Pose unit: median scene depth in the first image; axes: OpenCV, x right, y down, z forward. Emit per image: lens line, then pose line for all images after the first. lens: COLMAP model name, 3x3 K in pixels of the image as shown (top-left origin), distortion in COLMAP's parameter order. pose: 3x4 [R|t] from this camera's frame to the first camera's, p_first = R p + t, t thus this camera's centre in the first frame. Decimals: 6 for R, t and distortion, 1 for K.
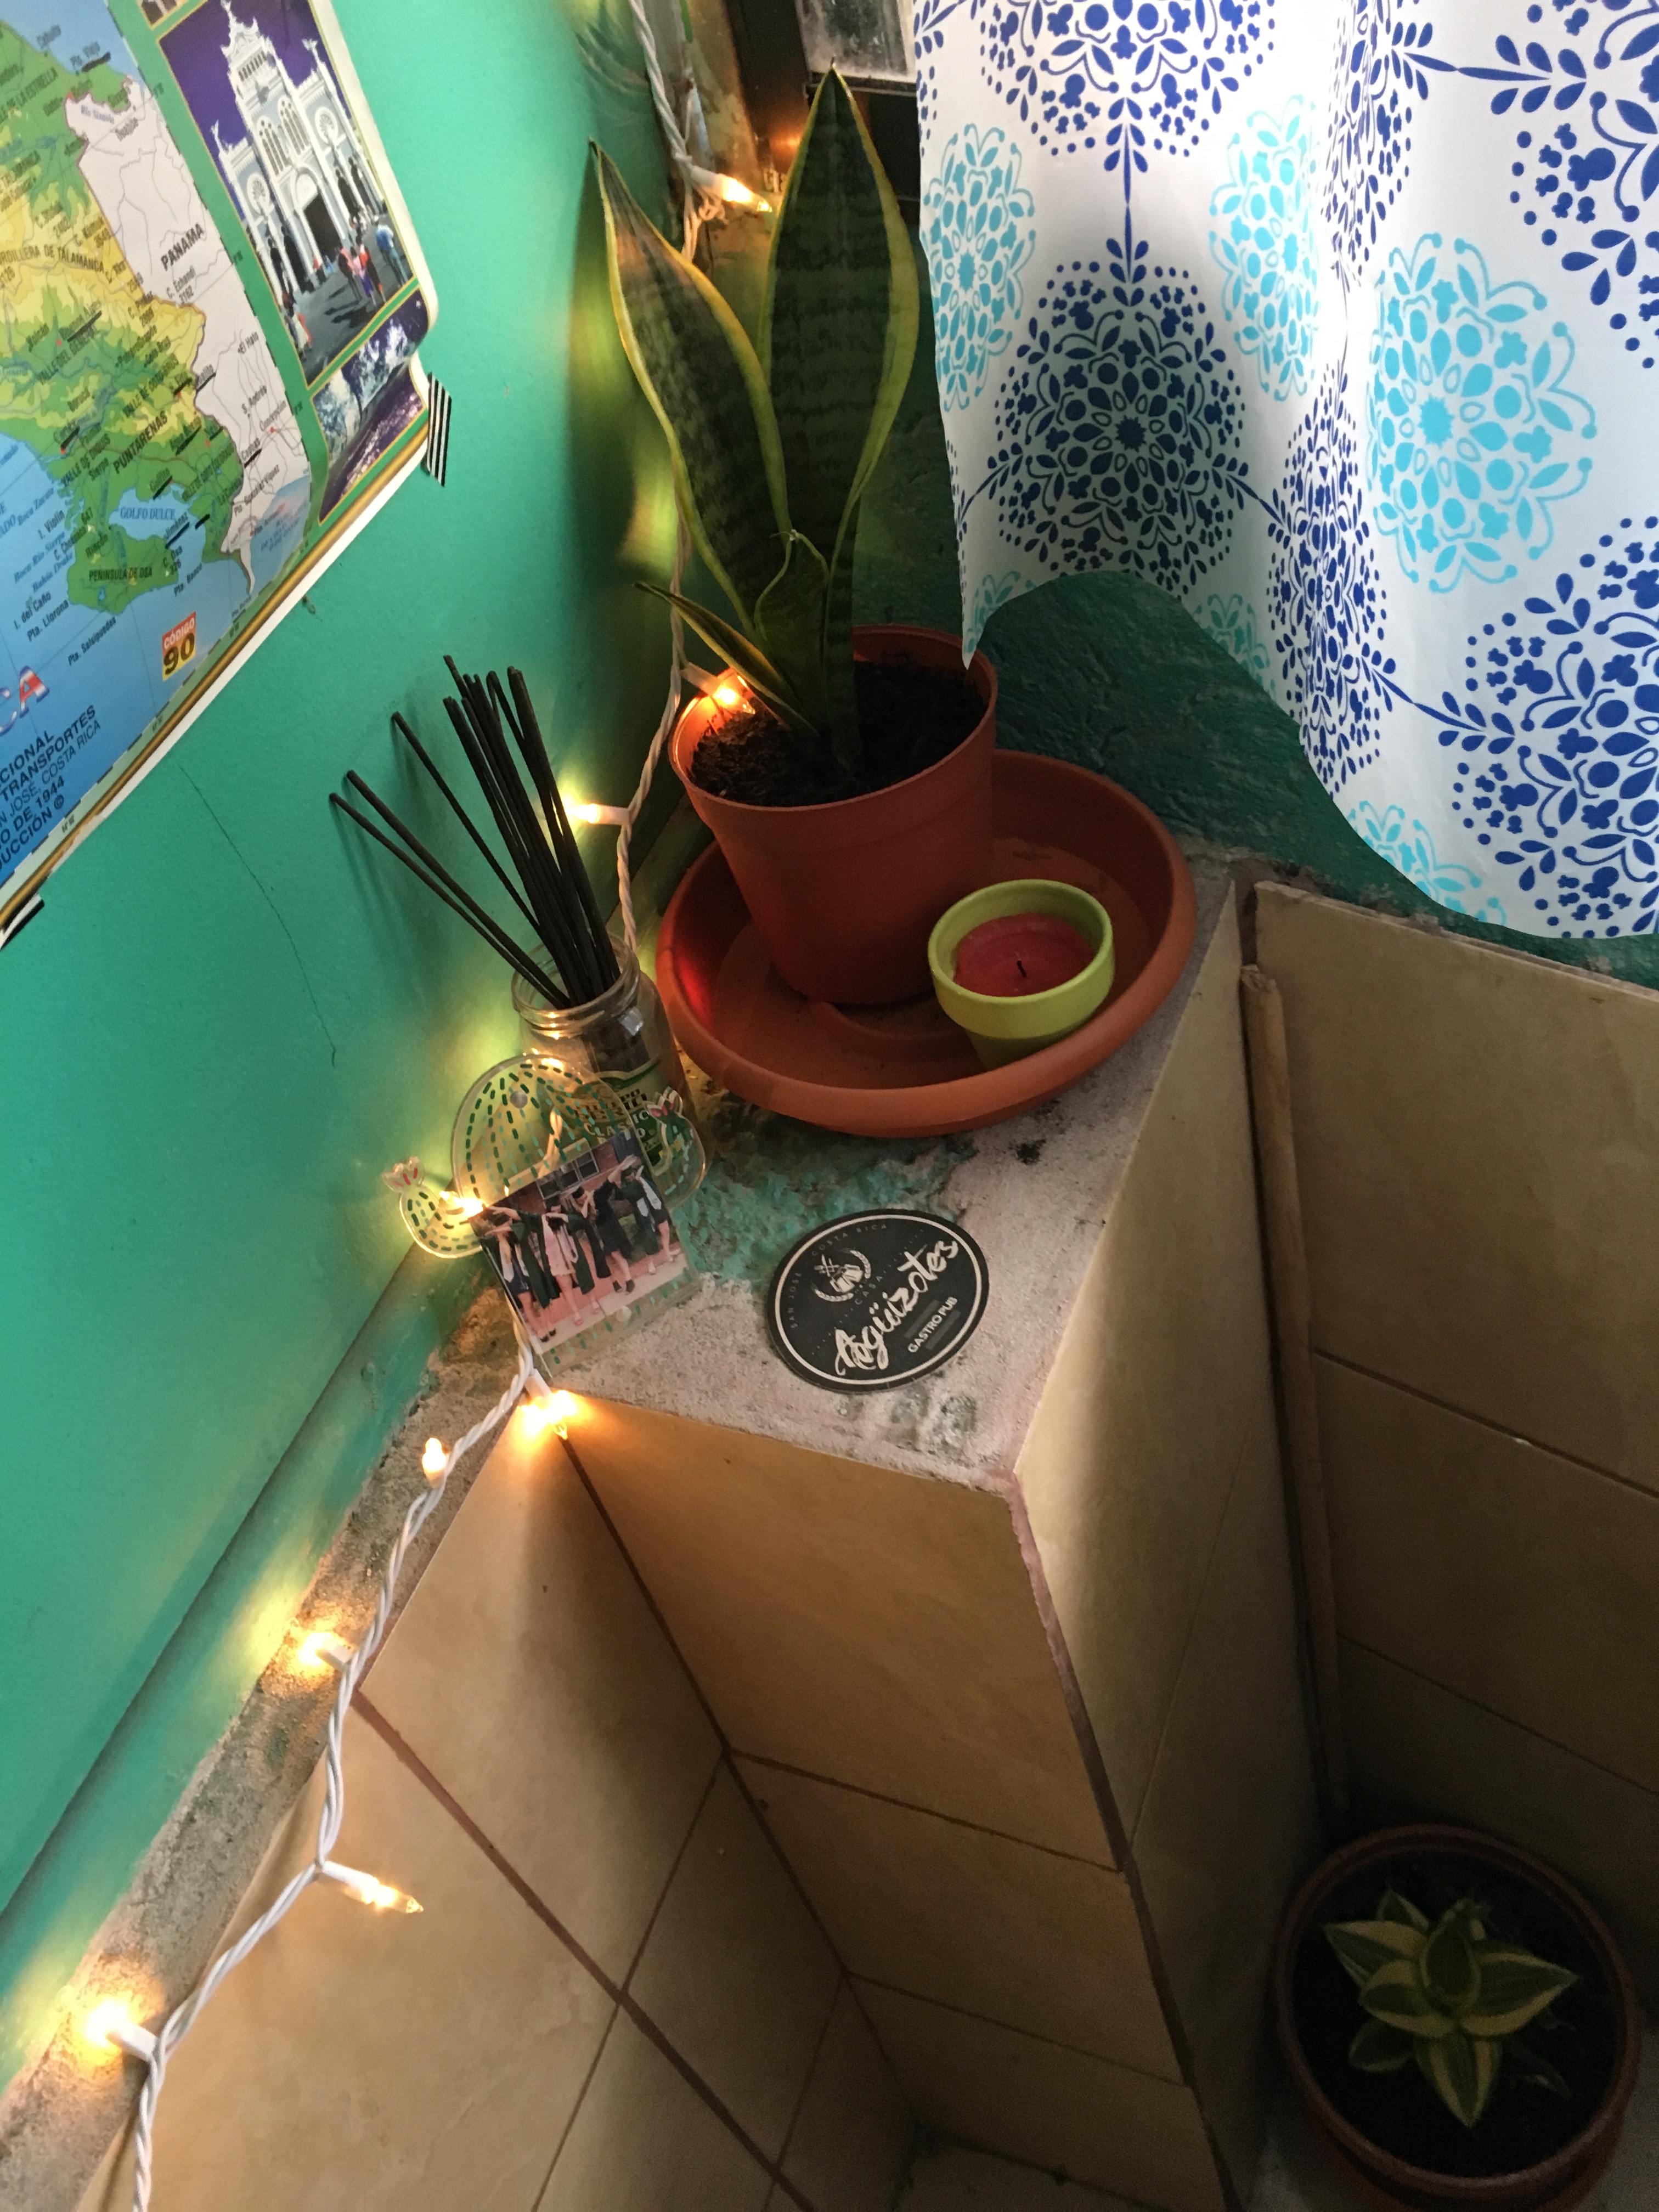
lens RADIAL K [[1878.6, 0, 831.1], [0, 1878.6, 1107.2], [0, 0, 1]] dist [0.071656, -0.071011]
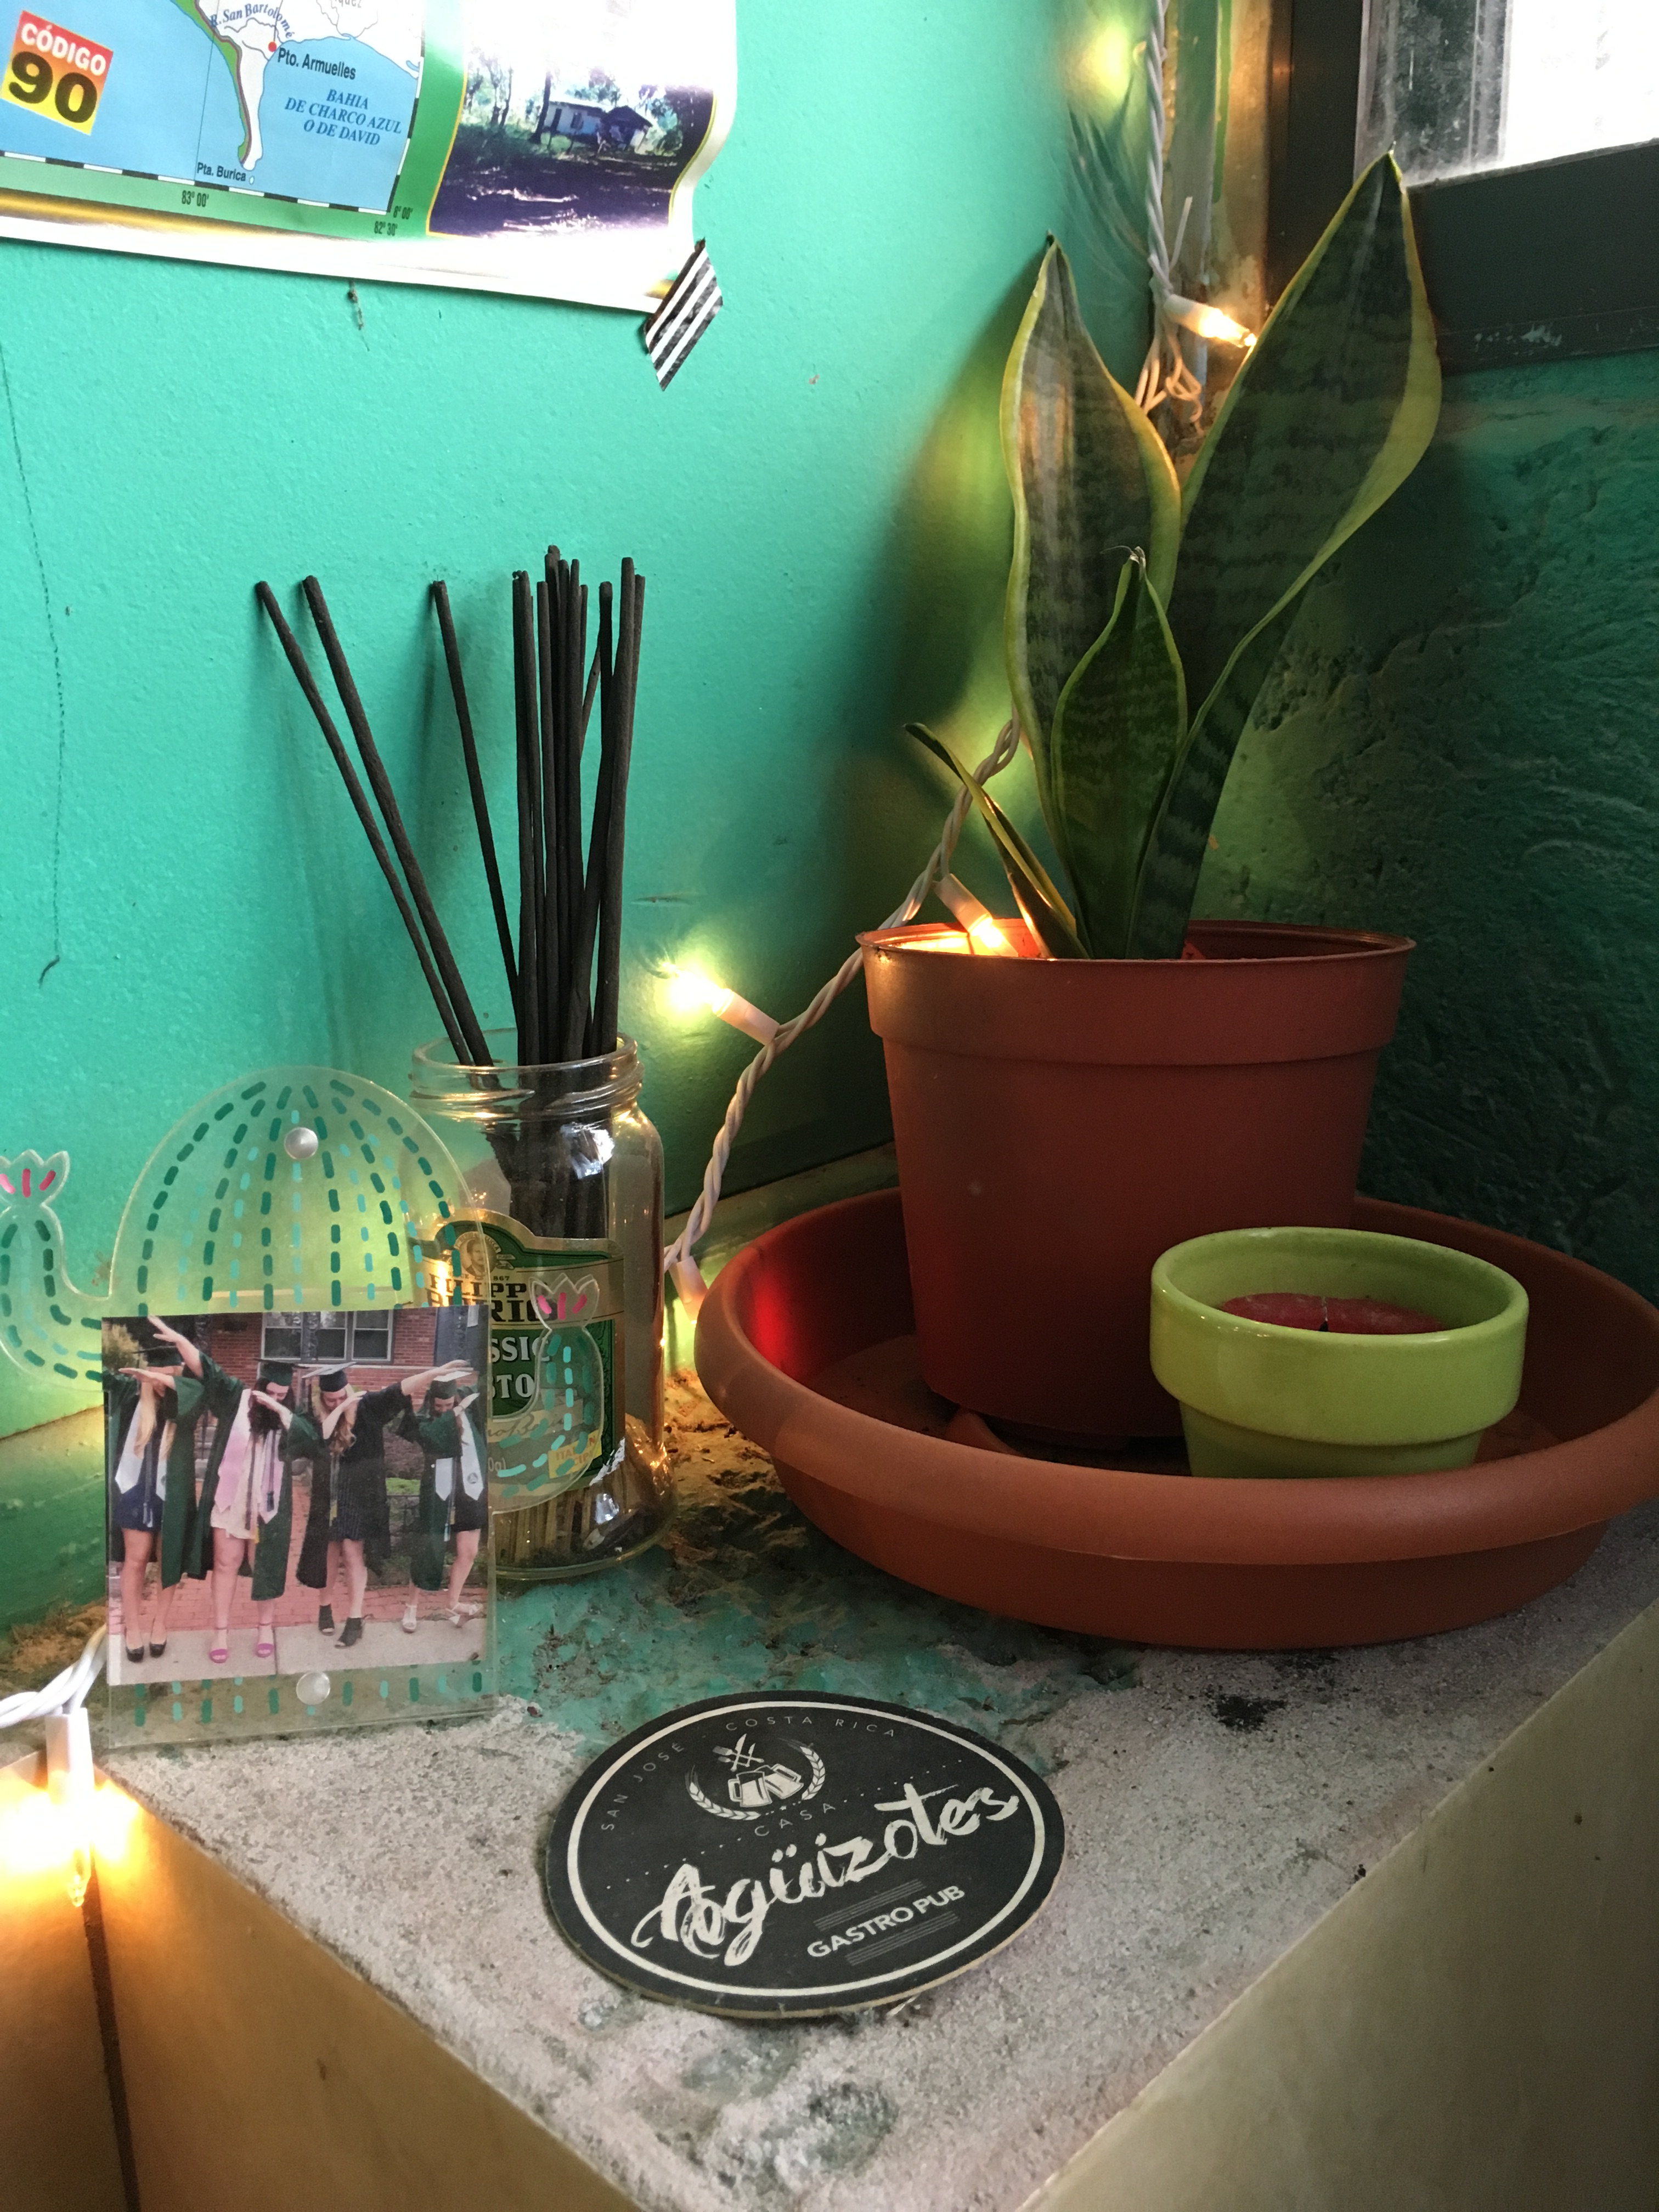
lens RADIAL K [[1878.6, 0, 846.8], [0, 1878.6, 1142.4], [0, 0, 1]] dist [0.071656, -0.071011]
pose [[0.917074, 0.258250, -0.303781, 0.128130], [-0.377379, 0.808107, -0.452270, 0.168357], [0.128689, 0.529405, 0.838552, 0.546349]]
